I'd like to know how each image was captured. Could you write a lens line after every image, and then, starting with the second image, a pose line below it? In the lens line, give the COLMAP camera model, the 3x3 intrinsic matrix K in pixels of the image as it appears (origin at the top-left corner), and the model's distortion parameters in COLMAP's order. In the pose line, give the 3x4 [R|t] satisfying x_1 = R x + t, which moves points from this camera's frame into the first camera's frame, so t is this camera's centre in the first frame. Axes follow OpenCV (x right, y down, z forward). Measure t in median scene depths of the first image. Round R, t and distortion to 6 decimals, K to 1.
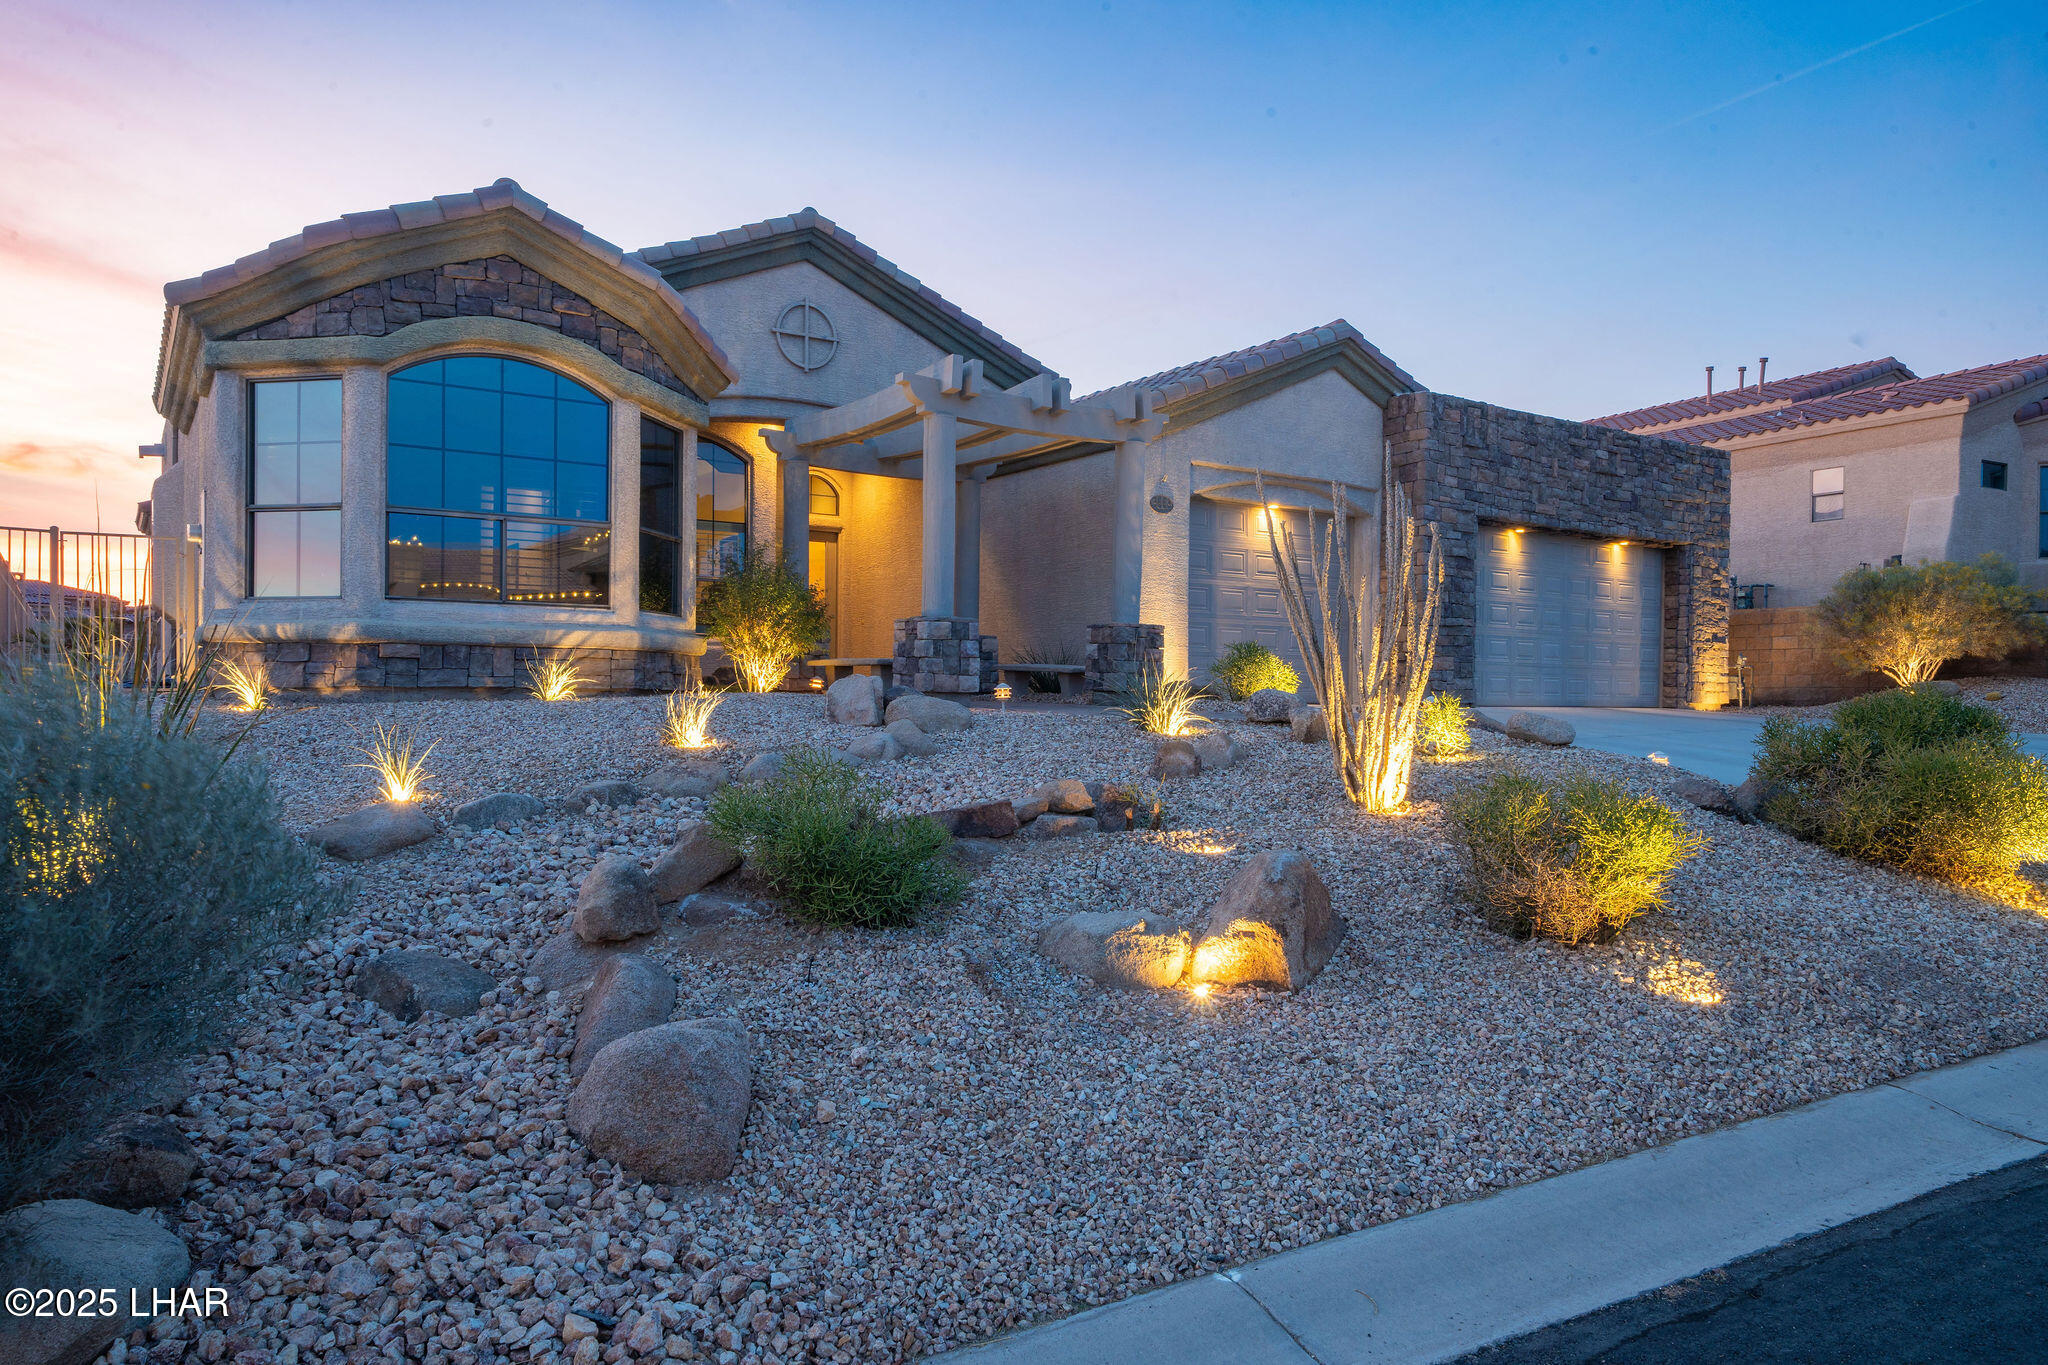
lens RADIAL K [[1364.1, 0, 1030.5], [0, 1364.1, 699.9], [0, 0, 1]] dist [-0.007454, 0.009927]
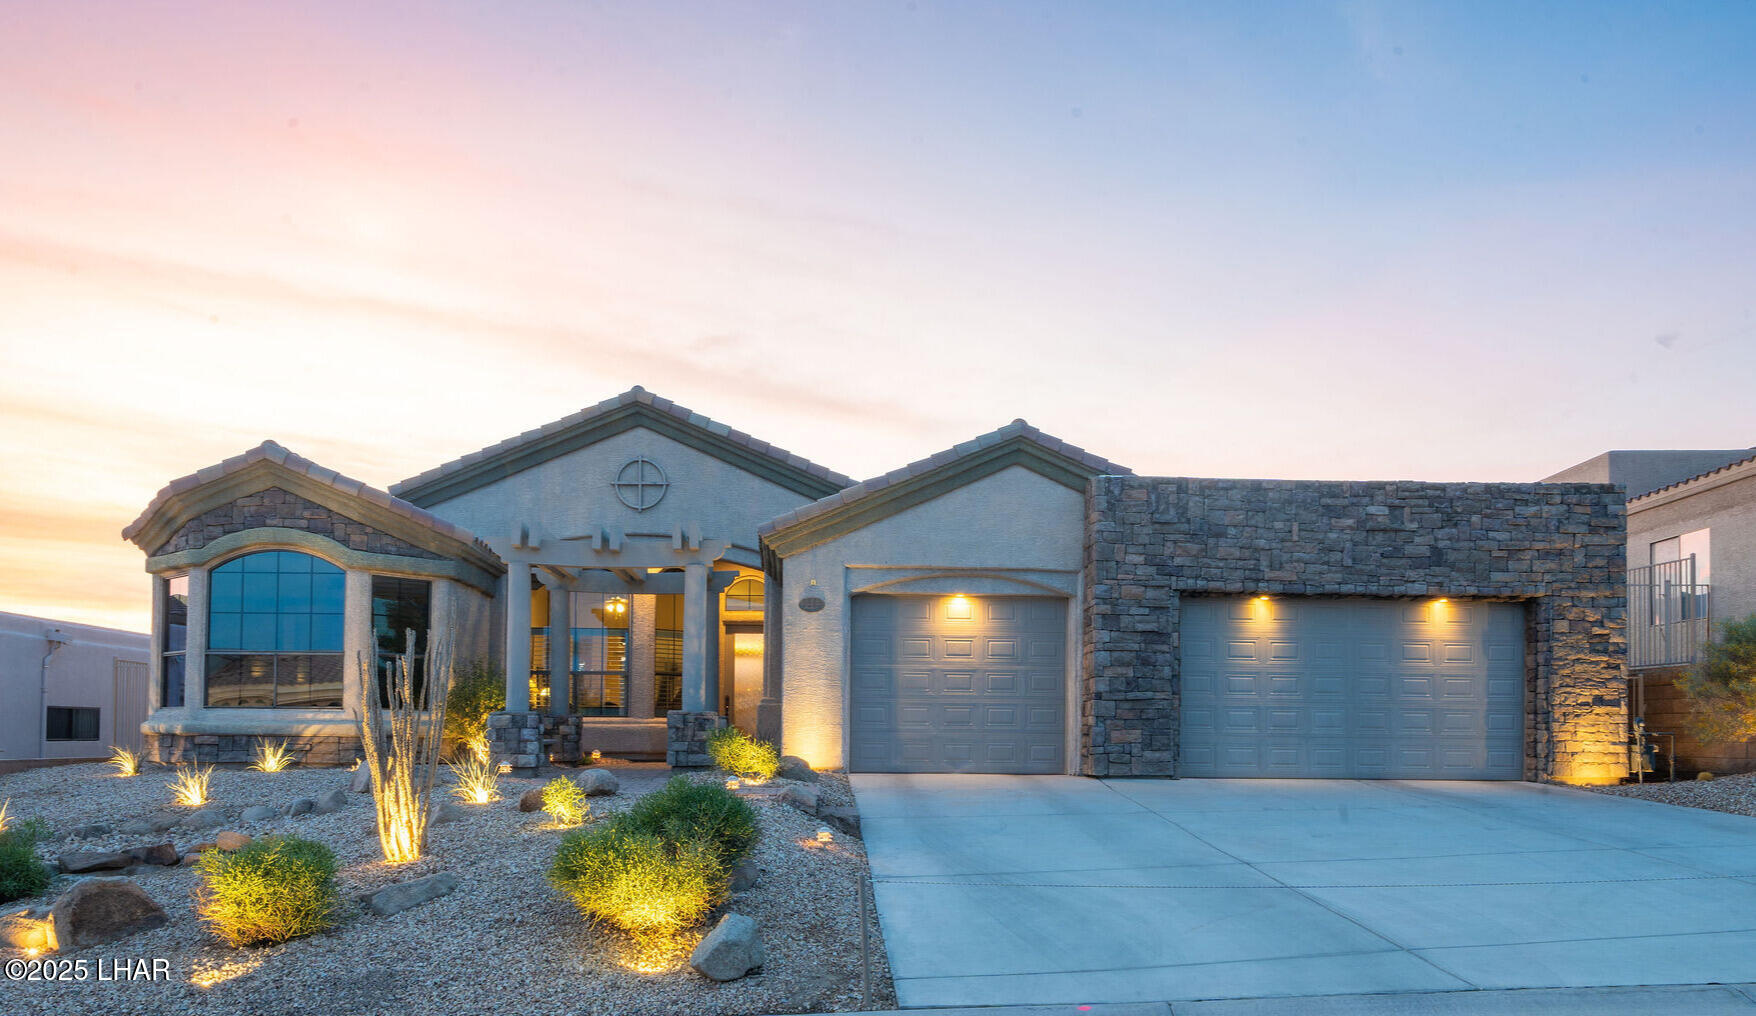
lens RADIAL K [[1365.2, 0, 834.5], [0, 1365.2, 695.3], [0, 0, 1]] dist [-0.004676, 0.001678]
pose [[0.847273, -0.019067, -0.530815, 0.948069], [-0.001865, 0.999243, -0.038871, -0.024876], [0.531154, 0.033924, 0.846596, 0.017228]]
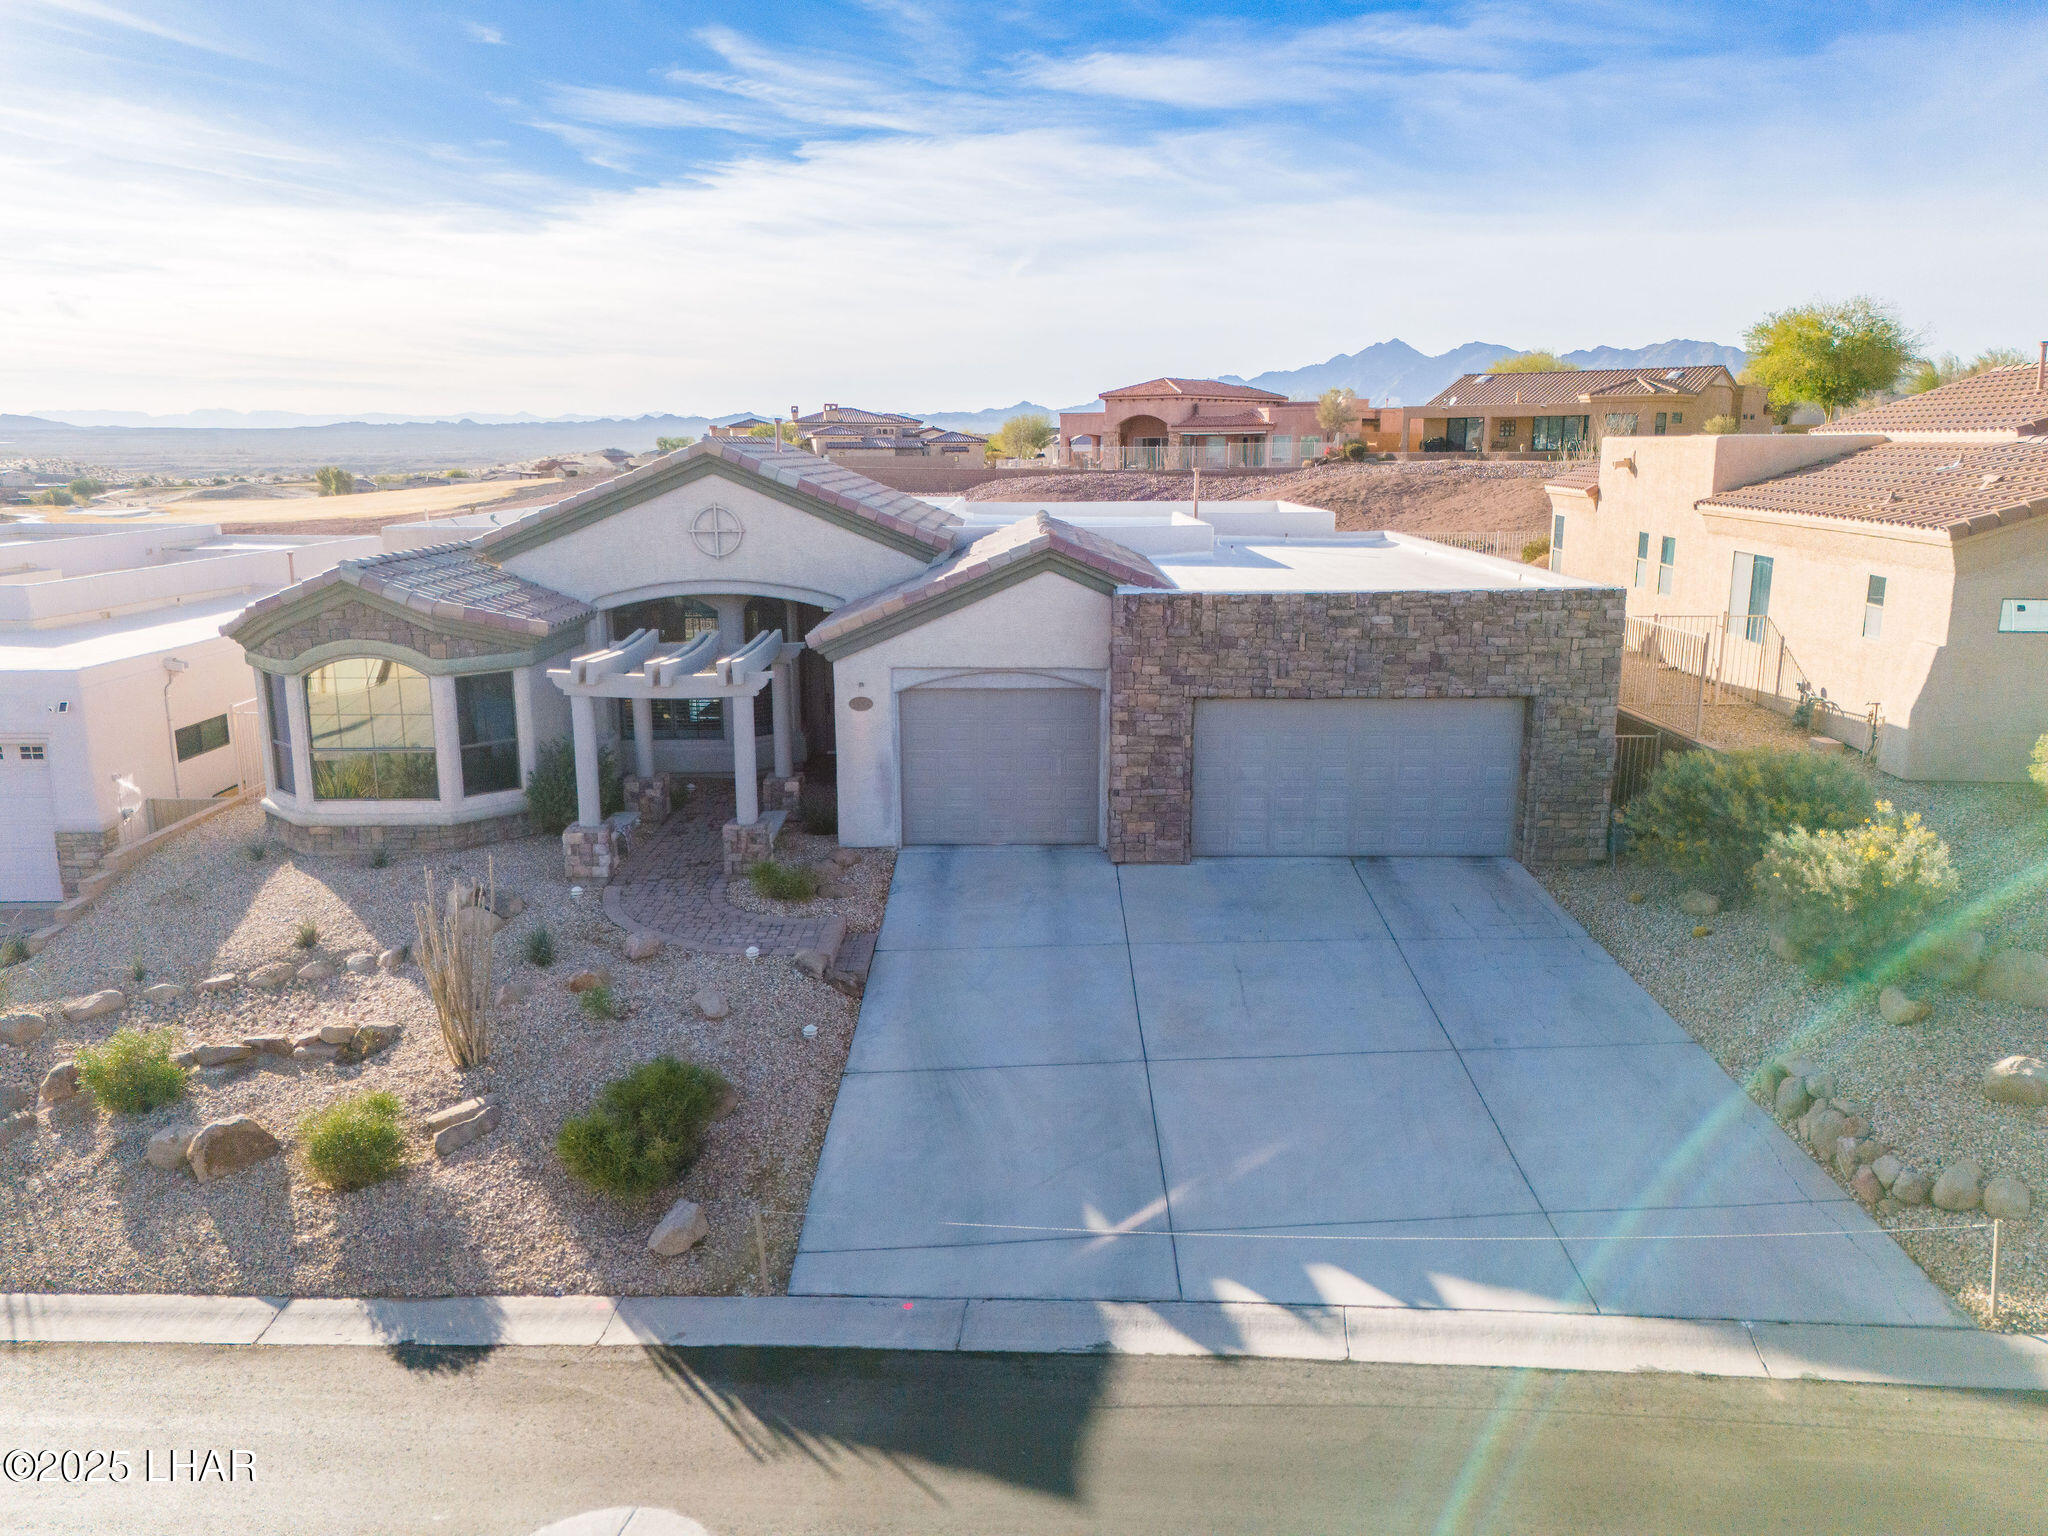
lens RADIAL K [[1506.3, 0, 1026.7], [0, 1506.3, 766.2], [0, 0, 1]] dist [0.078122, -0.067519]
pose [[0.828802, 0.104561, -0.549686, 1.304345], [0.009743, 0.979539, 0.201019, -0.475593], [0.559457, -0.171960, 0.810825, -0.097880]]
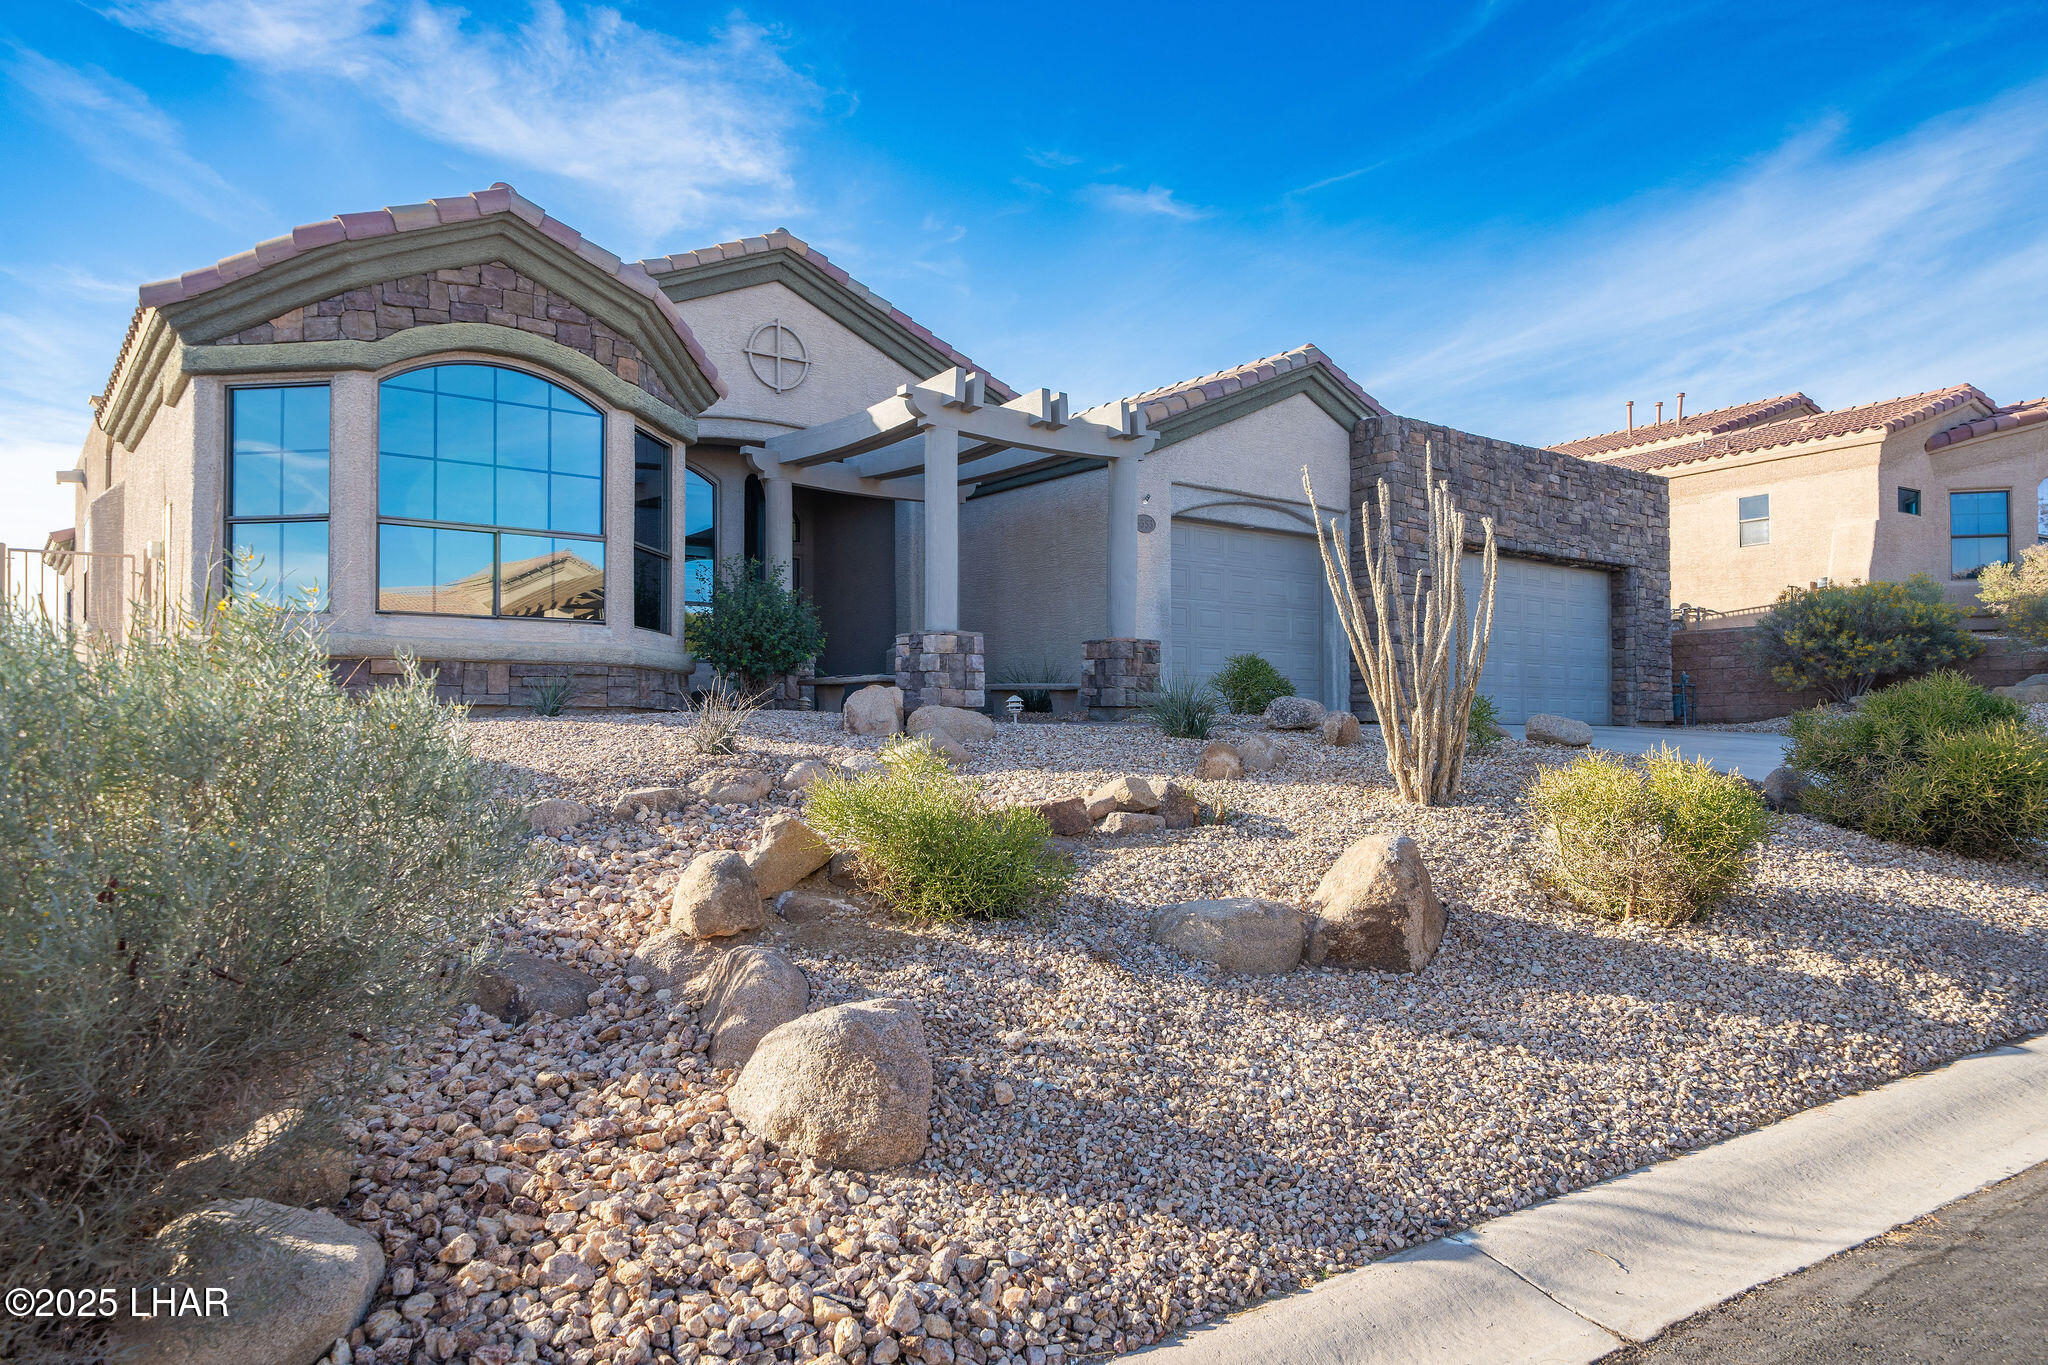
lens RADIAL K [[1364.1, 0, 1032.0], [0, 1364.1, 703.0], [0, 0, 1]] dist [-0.007454, 0.009927]
pose [[0.997504, -0.010800, 0.069773, -0.074124], [0.012800, 0.999518, -0.028289, 0.020509], [-0.069433, 0.029111, 0.997162, 0.011840]]
